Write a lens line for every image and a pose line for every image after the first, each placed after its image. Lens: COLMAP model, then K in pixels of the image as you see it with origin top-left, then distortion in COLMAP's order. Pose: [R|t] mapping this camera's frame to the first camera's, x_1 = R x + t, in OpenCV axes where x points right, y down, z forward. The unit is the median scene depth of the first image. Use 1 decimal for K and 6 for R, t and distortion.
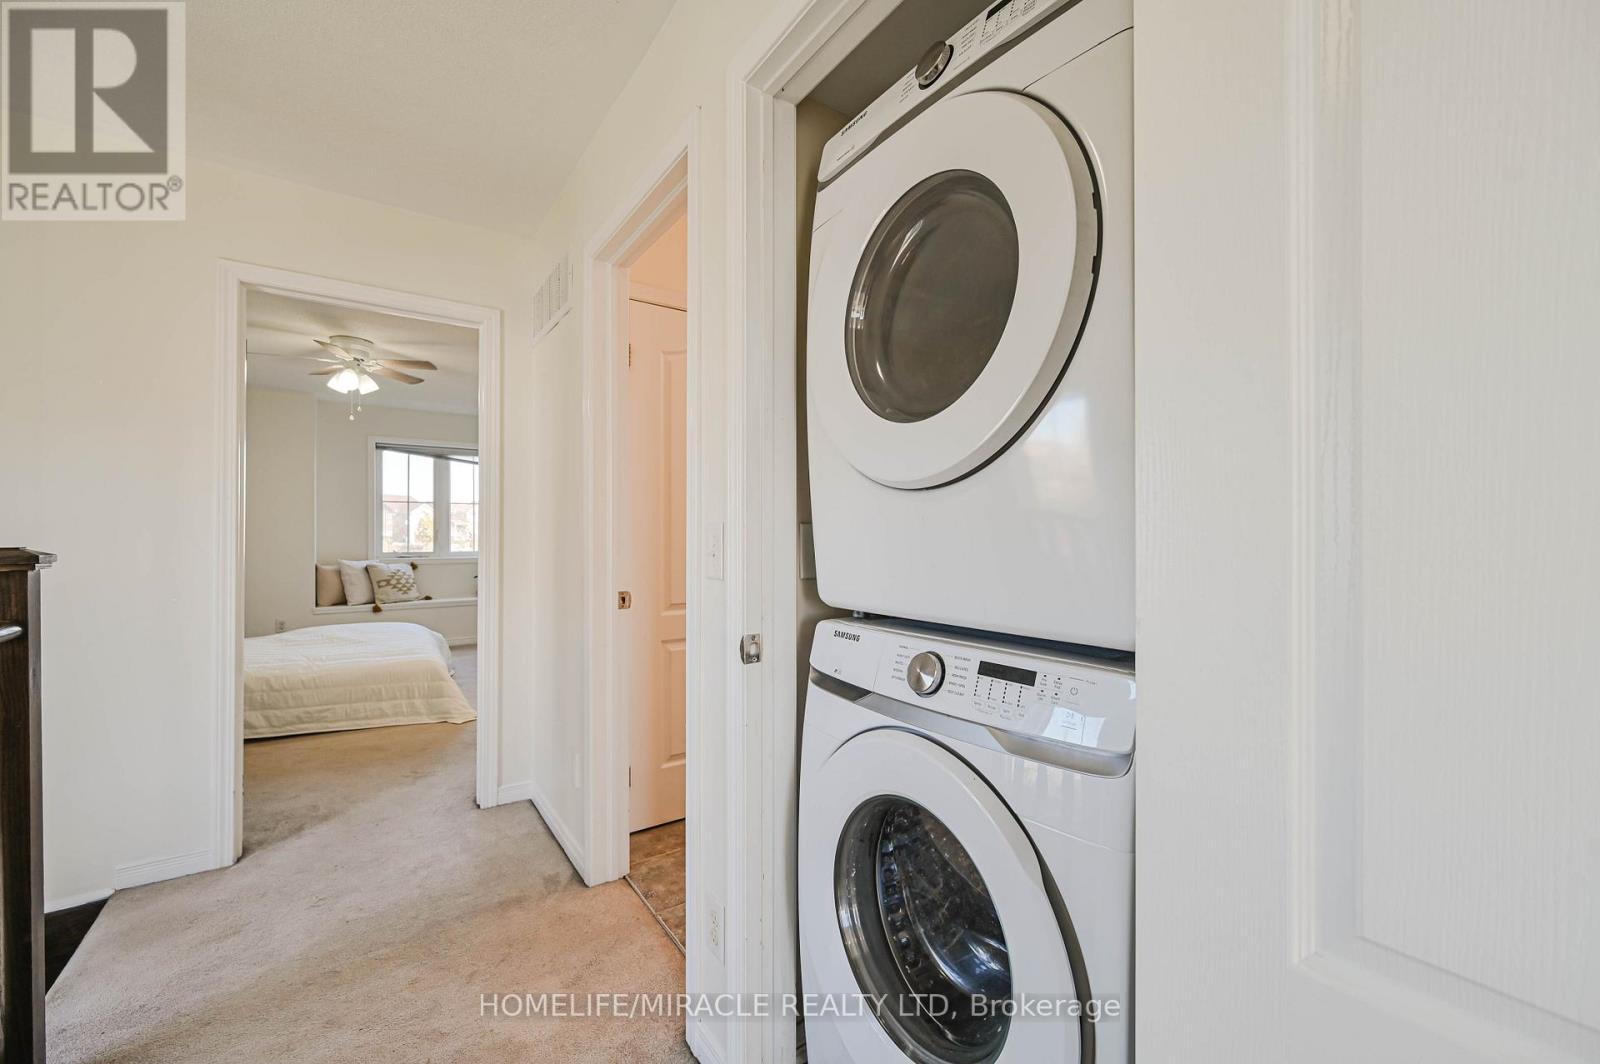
lens RADIAL K [[627.8, 0, 813.6], [0, 627.8, 530.4], [0, 0, 1]] dist [0.003074, 0.000099]
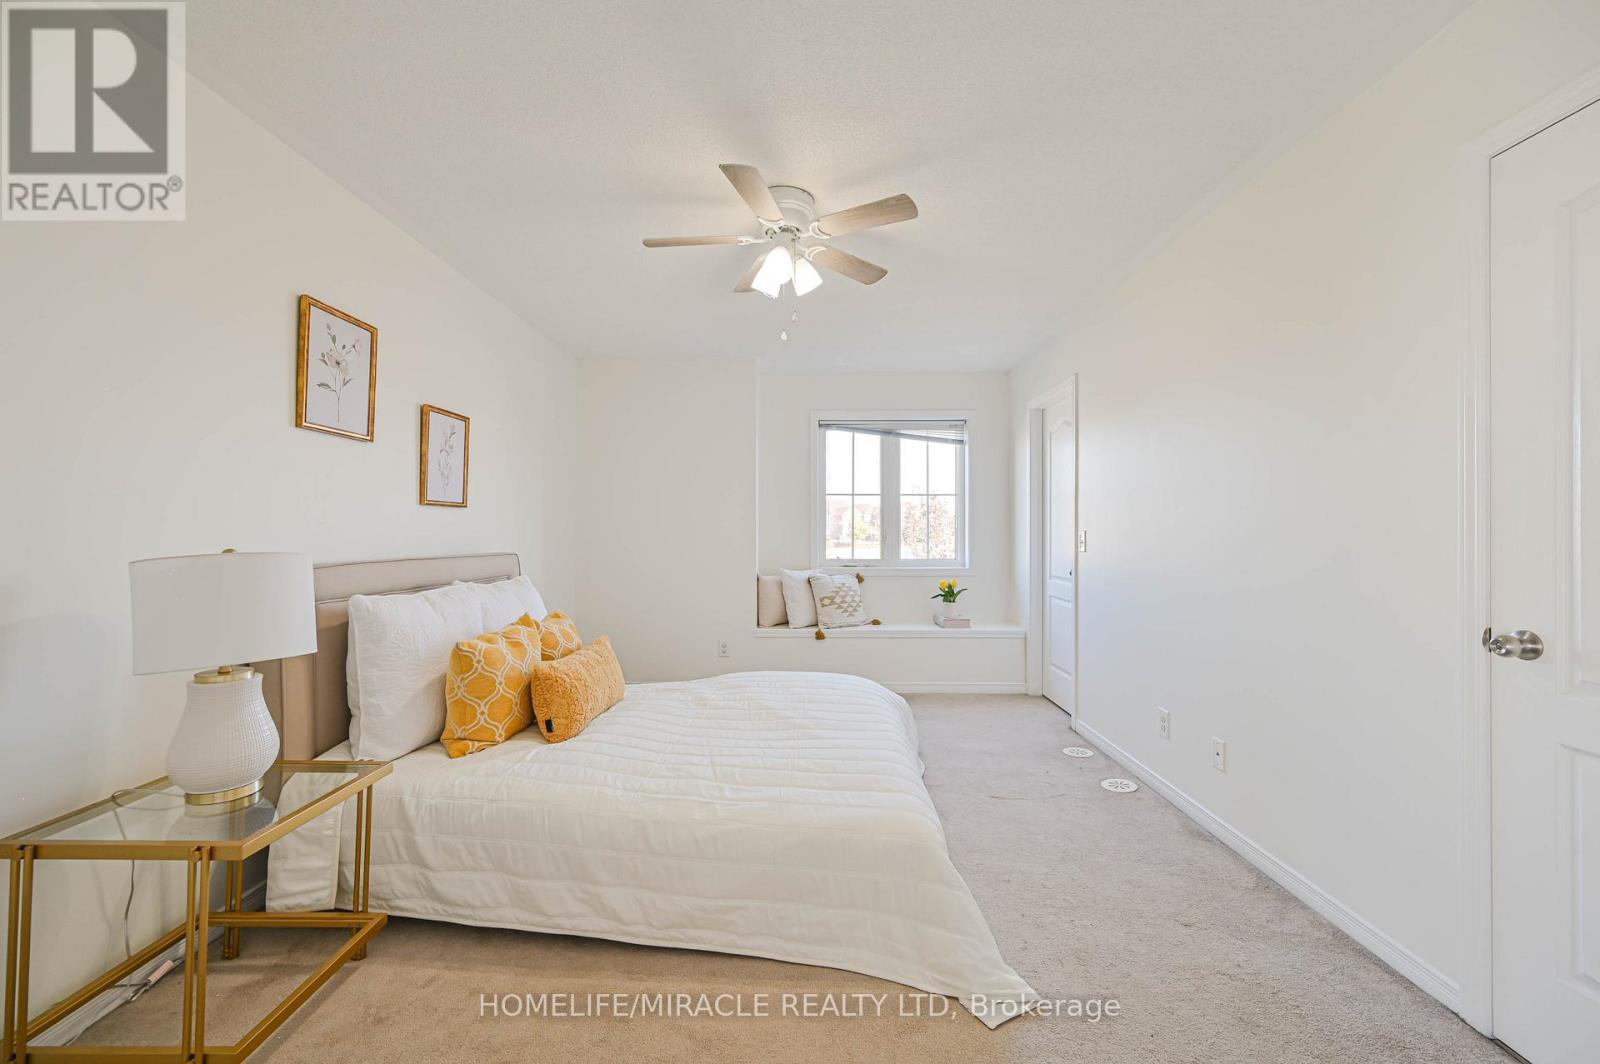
lens RADIAL K [[627.8, 0, 804.2], [0, 627.8, 526.5], [0, 0, 1]] dist [0.003074, 0.000099]
pose [[0.806431, -0.002611, -0.591322, -0.256691], [-0.000076, 0.999990, -0.004520, -0.002433], [0.591328, 0.003690, 0.806423, 0.370231]]
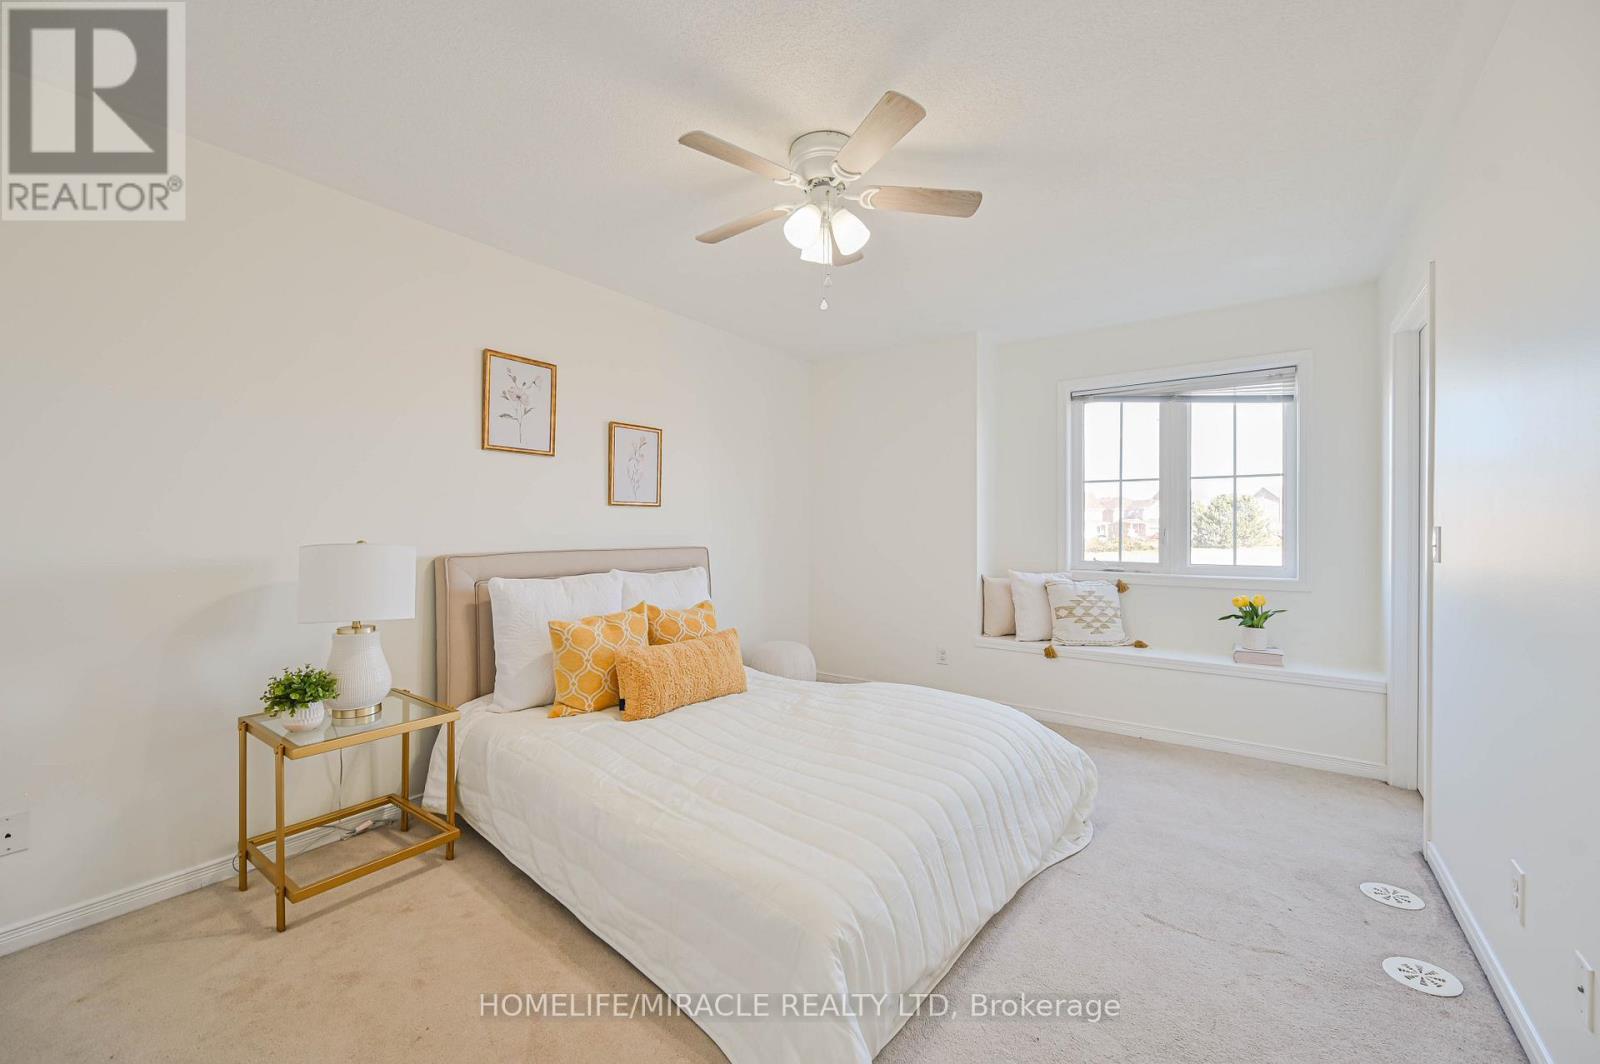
lens RADIAL K [[627.8, 0, 806.0], [0, 627.8, 528.2], [0, 0, 1]] dist [0.003074, 0.000099]
pose [[0.321006, 0.004938, -0.947064, -0.176812], [0.002036, 0.999981, 0.005904, -0.003223], [0.947075, -0.003823, 0.320990, 0.555278]]
